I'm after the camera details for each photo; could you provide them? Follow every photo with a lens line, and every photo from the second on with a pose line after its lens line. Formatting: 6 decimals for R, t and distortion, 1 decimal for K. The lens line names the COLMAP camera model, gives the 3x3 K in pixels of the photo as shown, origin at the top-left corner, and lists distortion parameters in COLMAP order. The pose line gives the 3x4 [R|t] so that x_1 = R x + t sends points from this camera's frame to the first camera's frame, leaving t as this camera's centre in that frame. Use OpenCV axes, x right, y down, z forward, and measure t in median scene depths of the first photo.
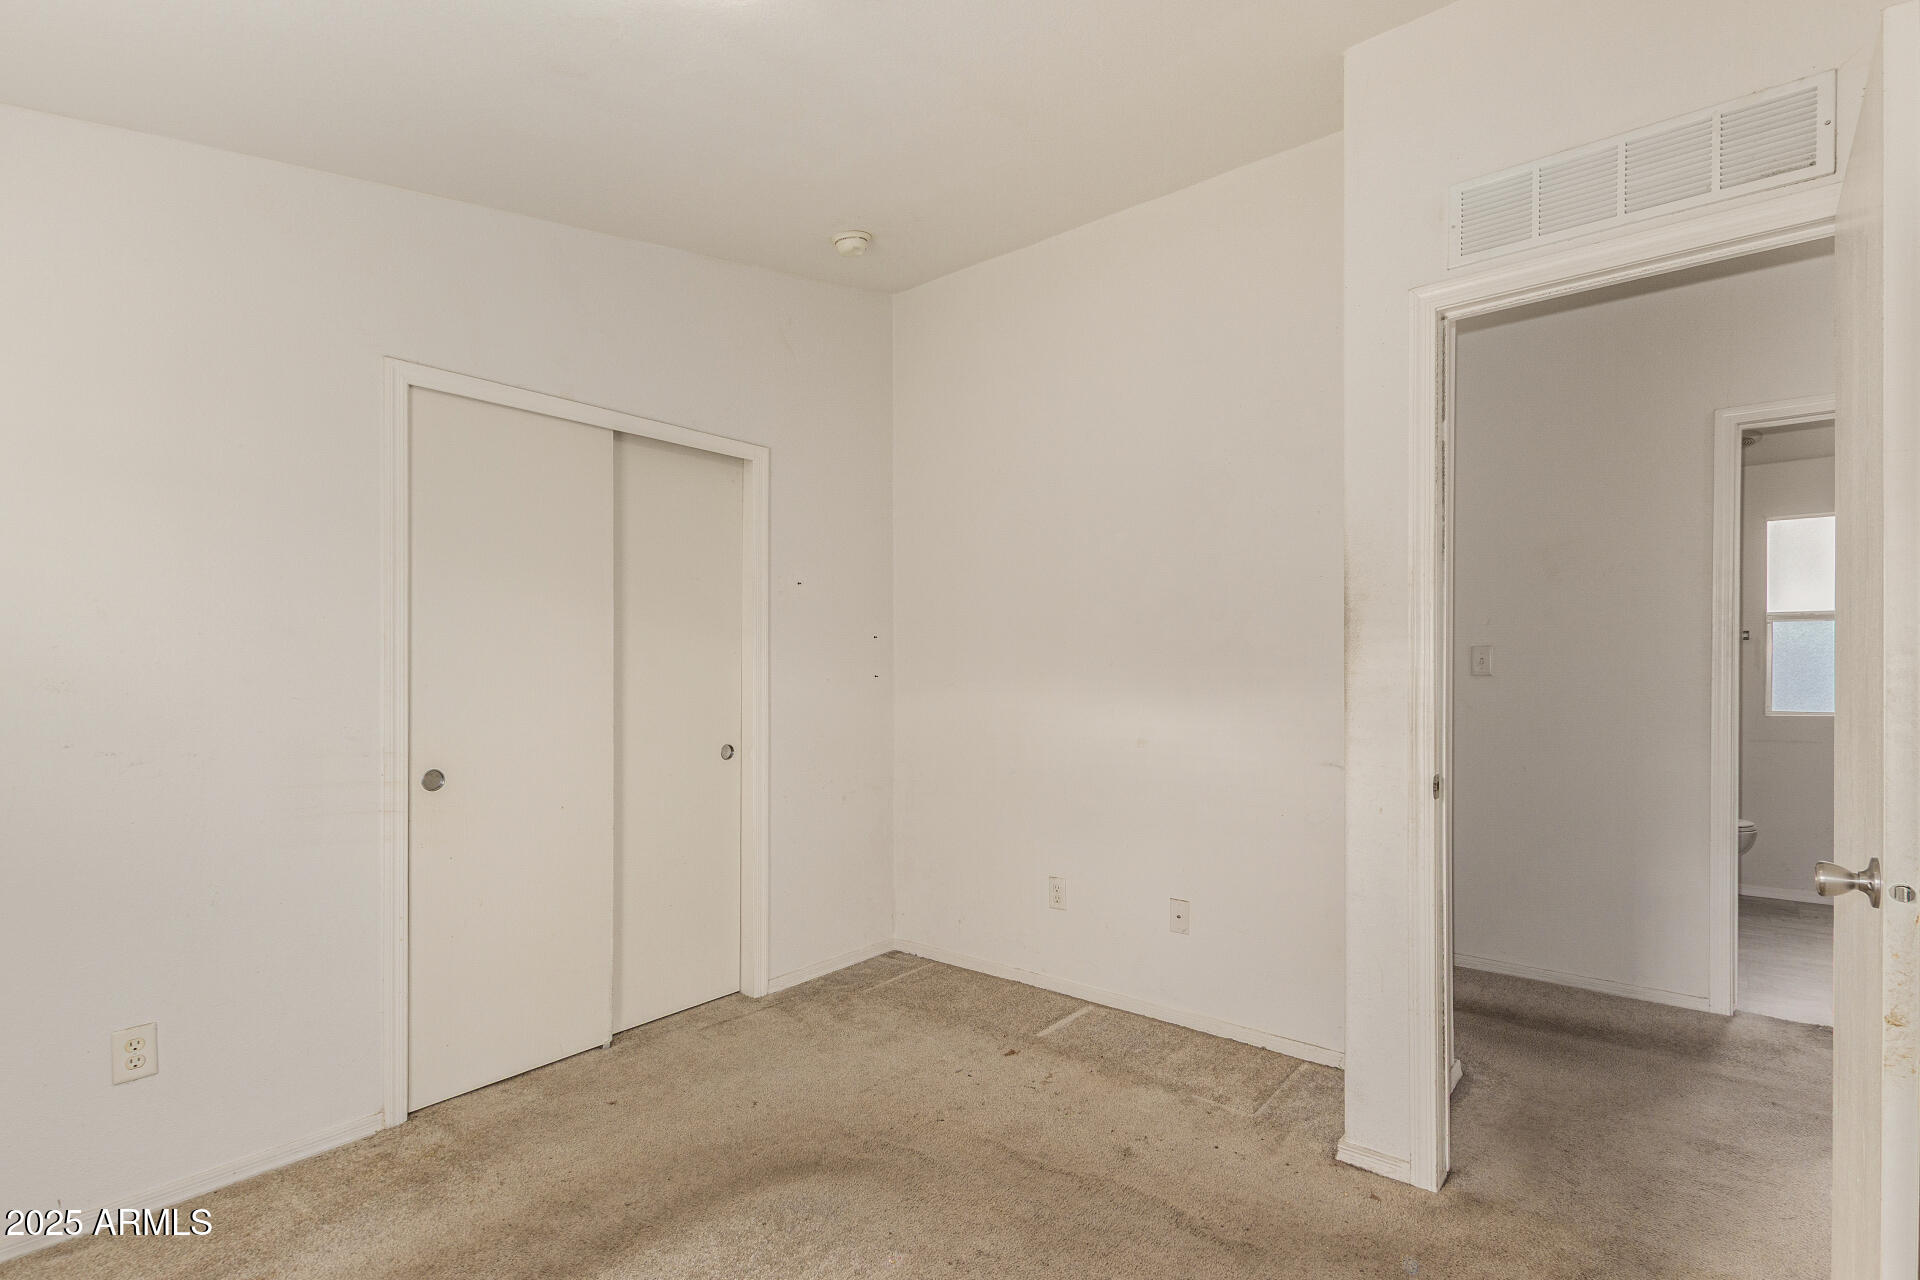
lens RADIAL K [[903.0, 0, 965.1], [0, 903.0, 653.8], [0, 0, 1]] dist [-0.001664, -0.000294]
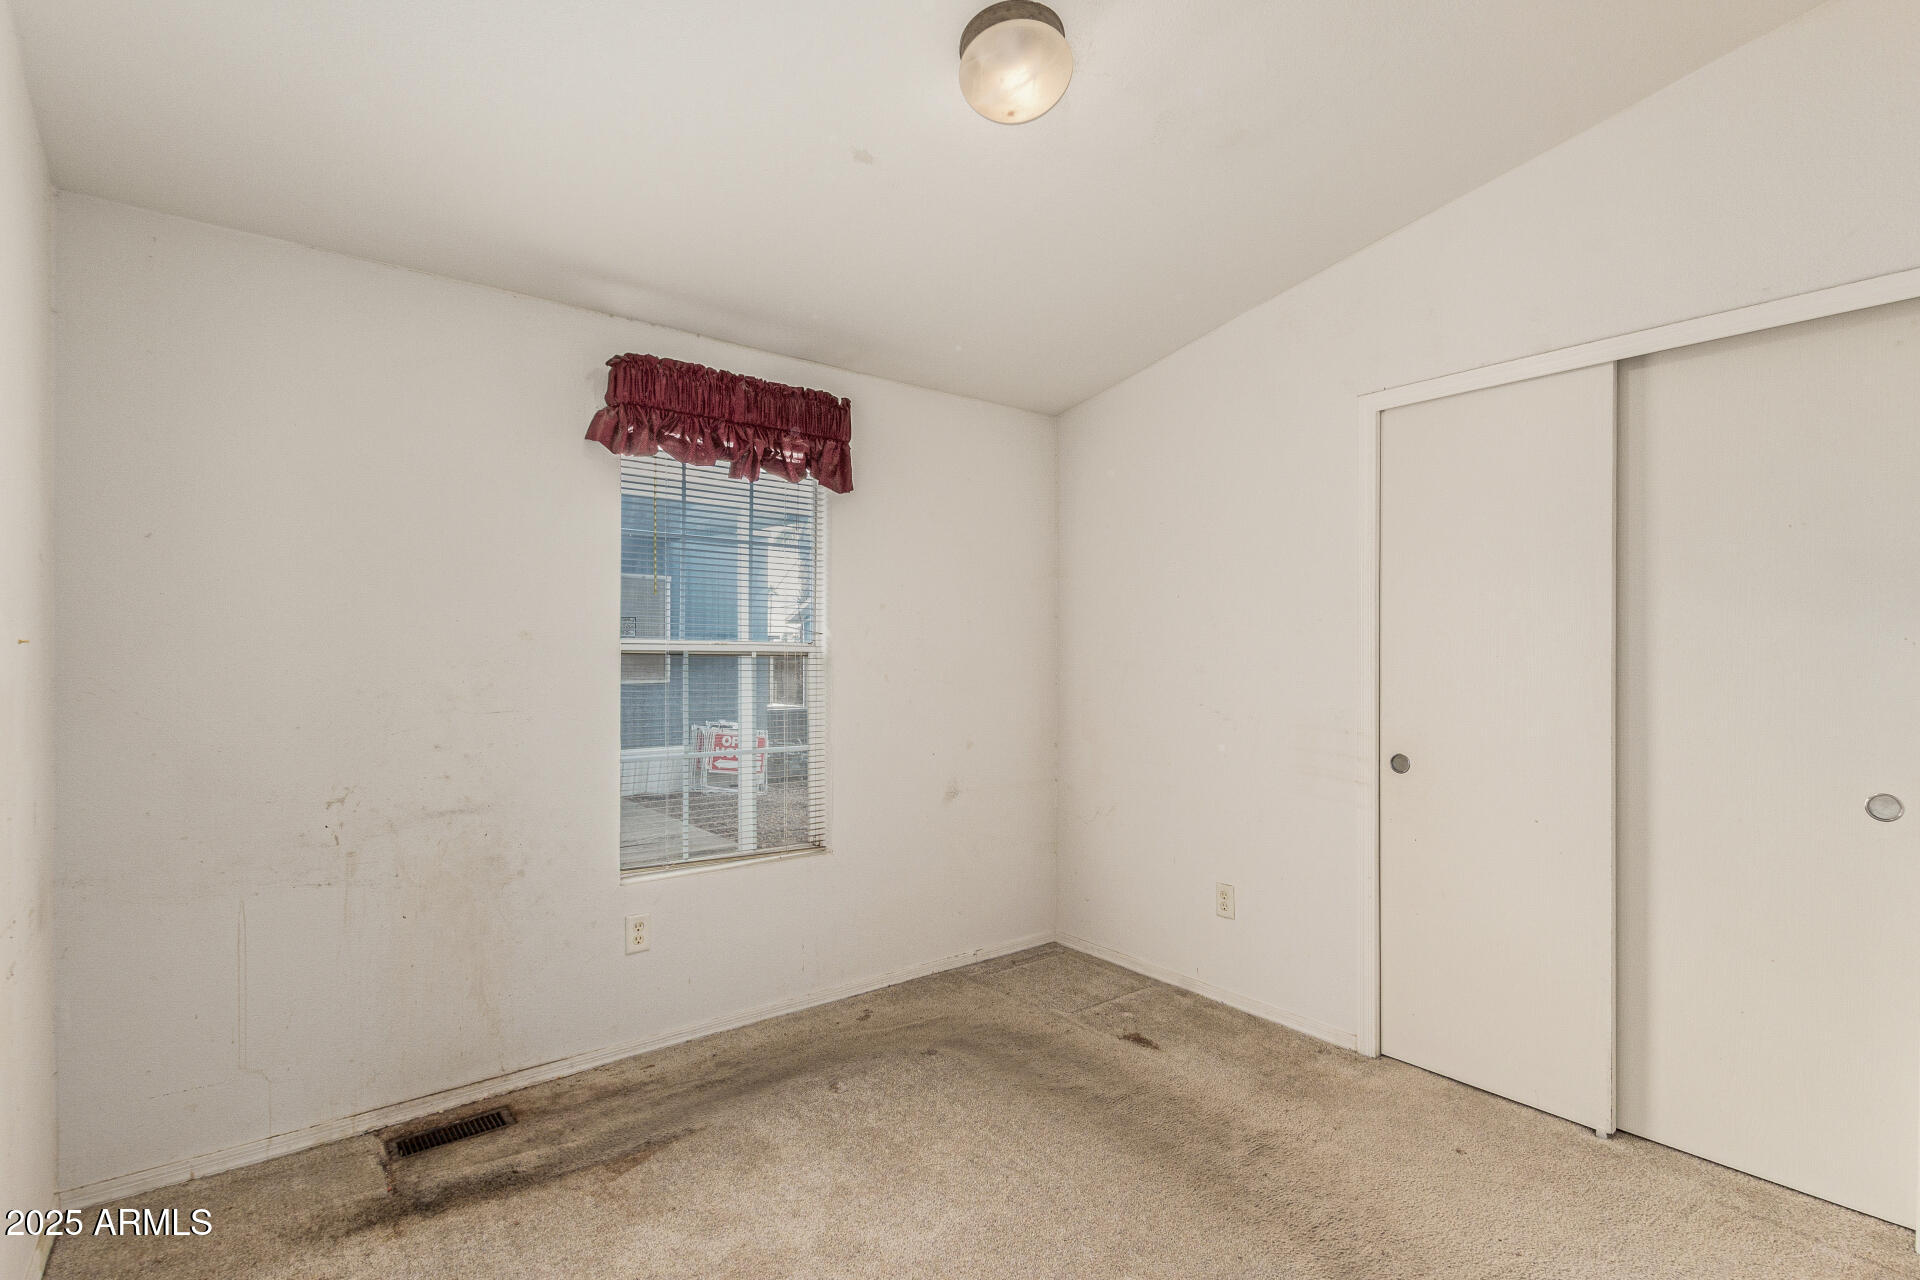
lens RADIAL K [[903.0, 0, 965.1], [0, 903.0, 653.8], [0, 0, 1]] dist [-0.001664, -0.000294]
pose [[-0.215509, -0.004142, -0.976493, 0.603792], [0.003683, 0.999980, -0.005054, 0.011154], [0.976495, -0.004685, -0.215490, 0.738060]]
